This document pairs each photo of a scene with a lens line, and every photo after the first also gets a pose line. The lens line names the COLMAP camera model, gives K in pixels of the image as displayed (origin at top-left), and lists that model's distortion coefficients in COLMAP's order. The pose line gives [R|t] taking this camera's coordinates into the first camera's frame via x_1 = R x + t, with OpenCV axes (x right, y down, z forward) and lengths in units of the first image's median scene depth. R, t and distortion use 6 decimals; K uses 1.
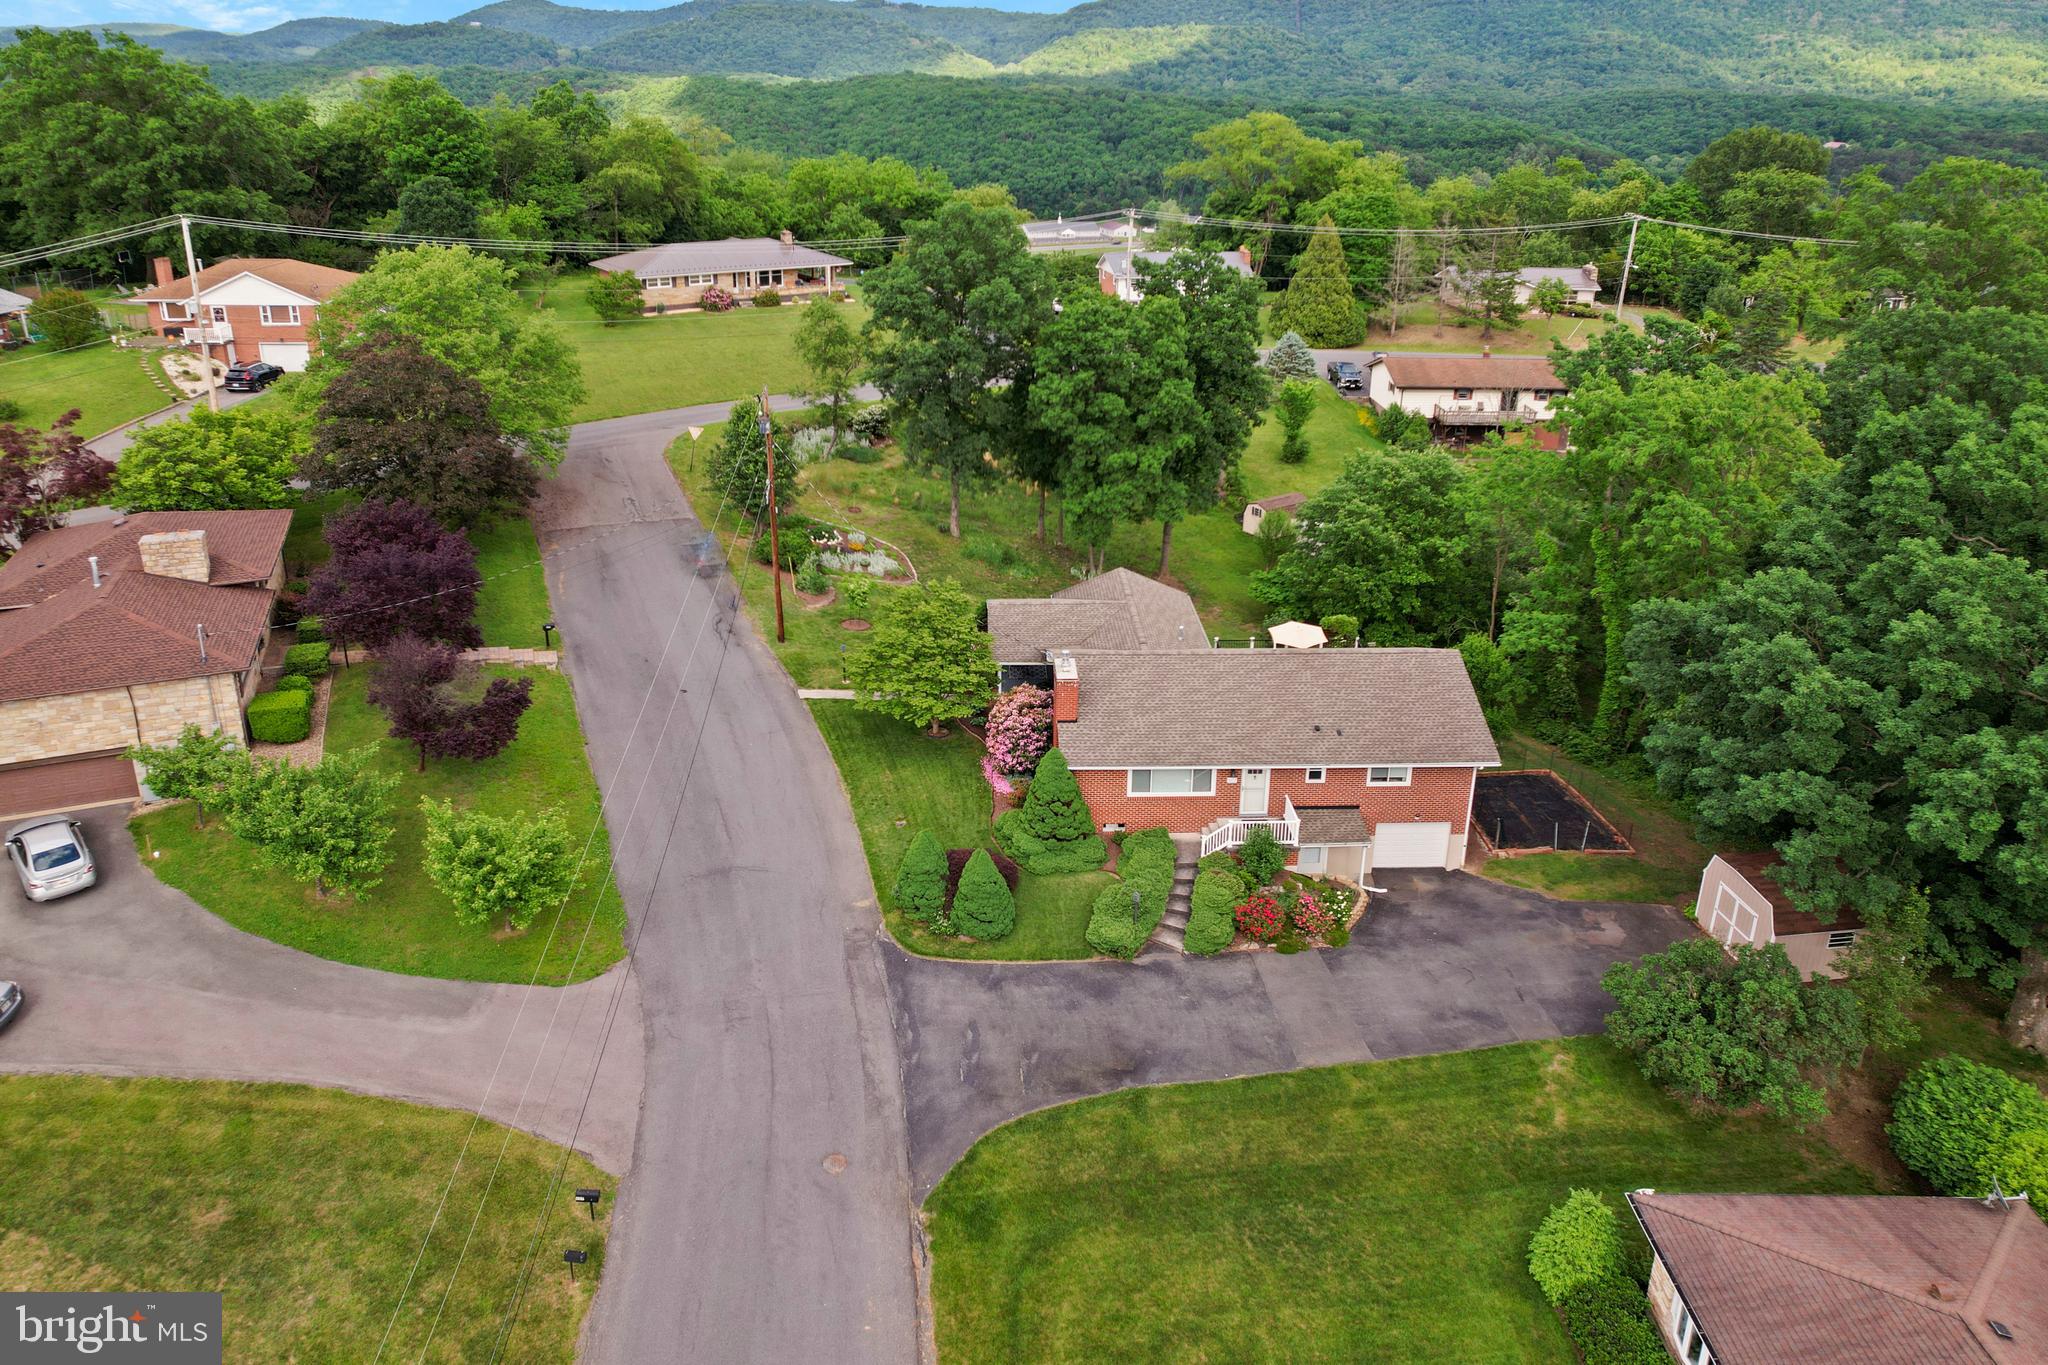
lens RADIAL K [[1320.3, 0, 988.5], [0, 1320.3, 582.7], [0, 0, 1]] dist [-0.025111, 0.000026]
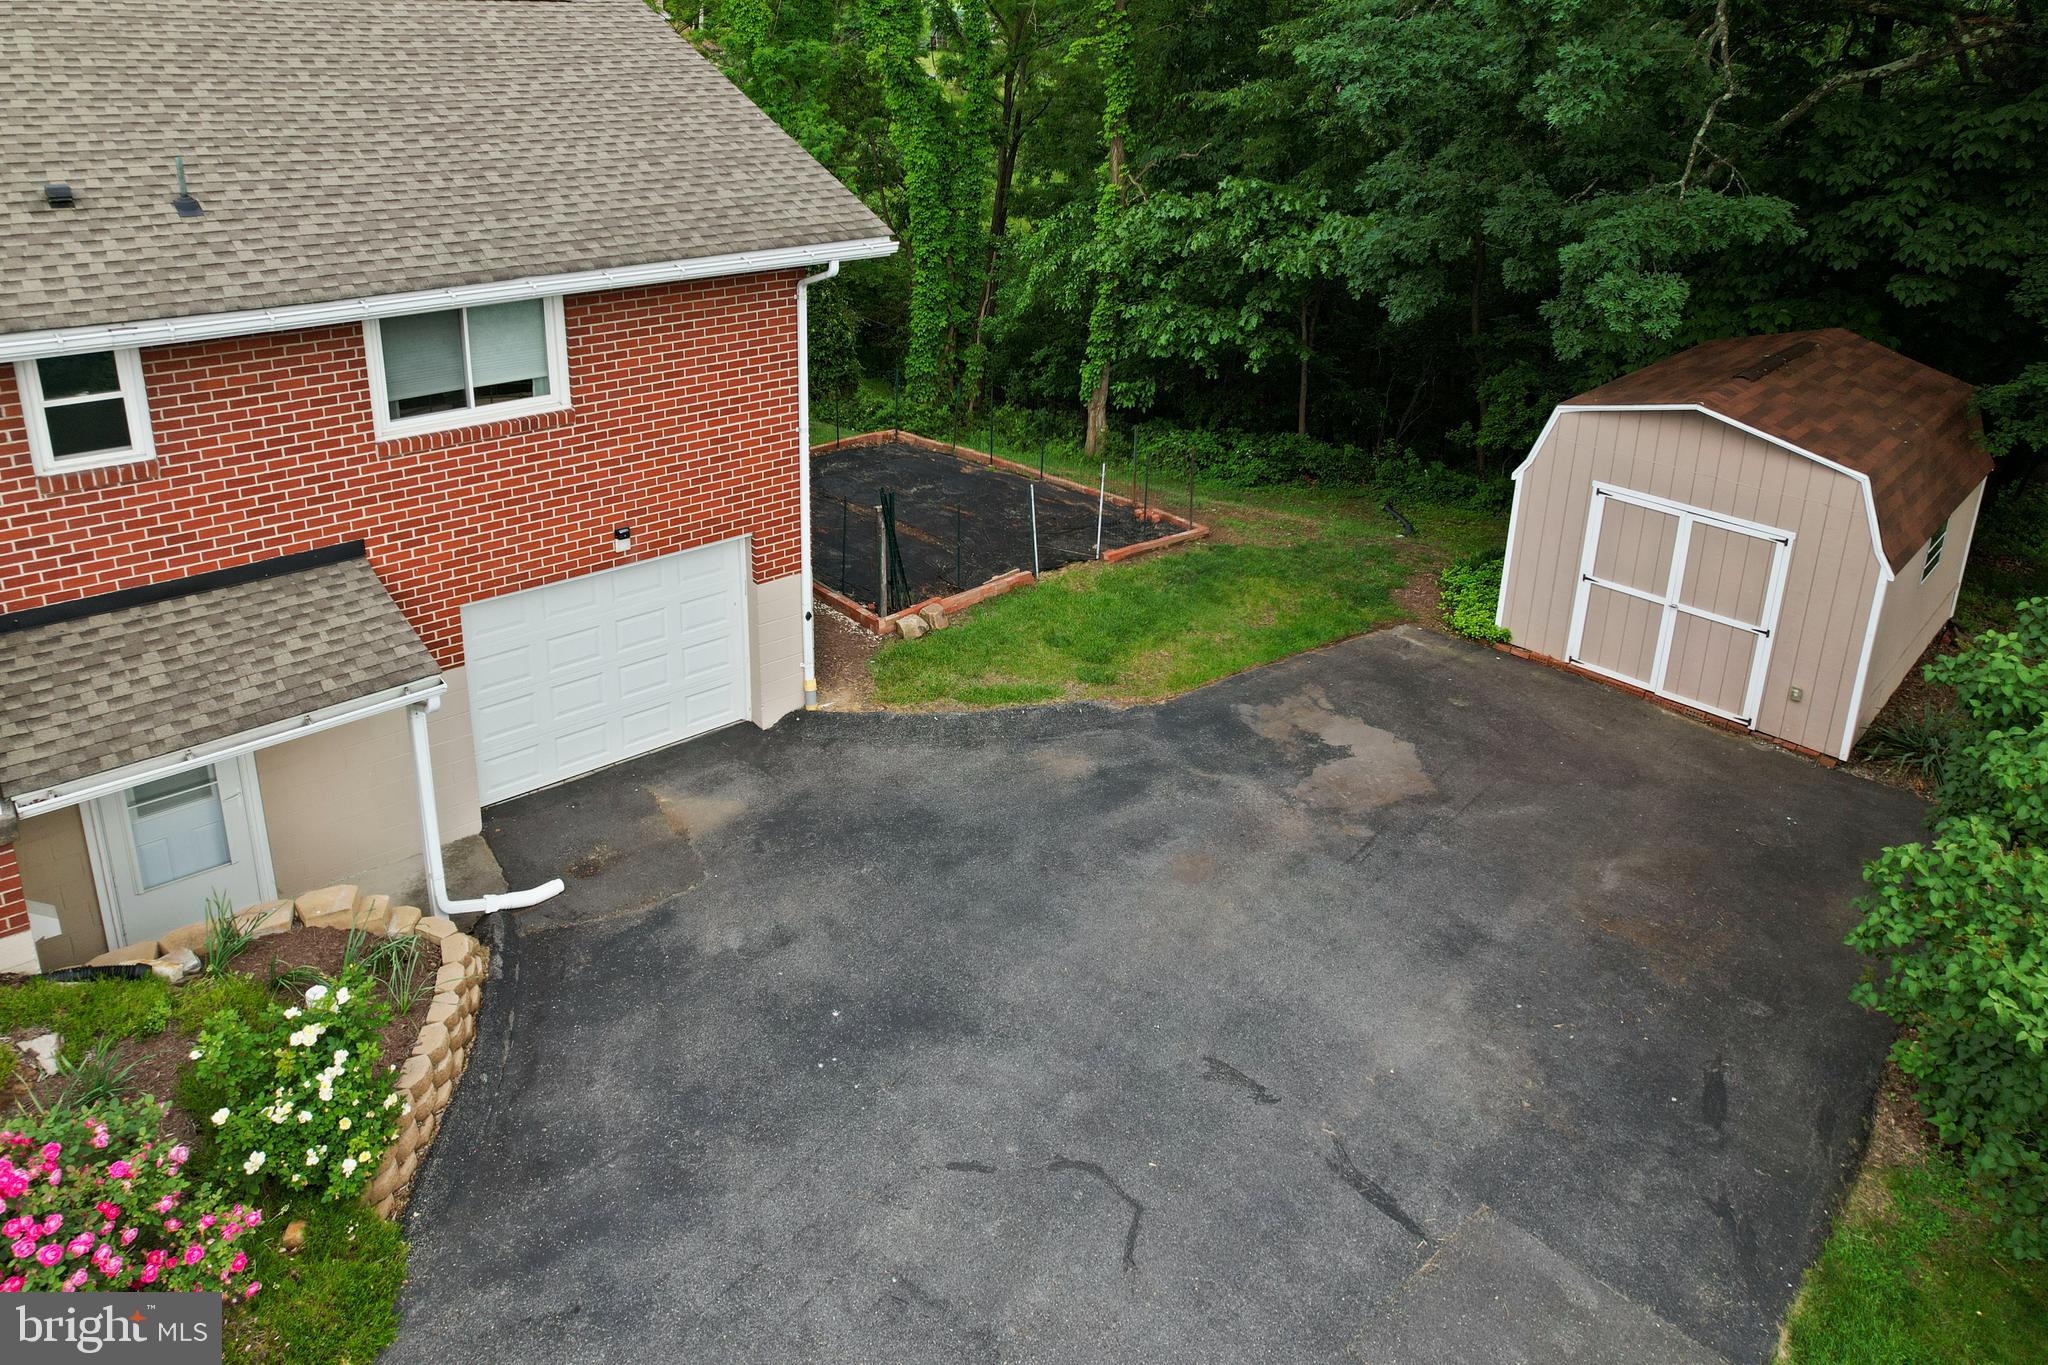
lens RADIAL K [[1399.2, 0, 989.4], [0, 1399.2, 411.4], [0, 0, 1]] dist [-0.045743, 0.009675]
pose [[0.782495, -0.156543, 0.602658, 0.234412], [0.199183, 0.979954, -0.004073, 0.174084], [-0.589939, 0.123227, 0.797989, 0.773788]]
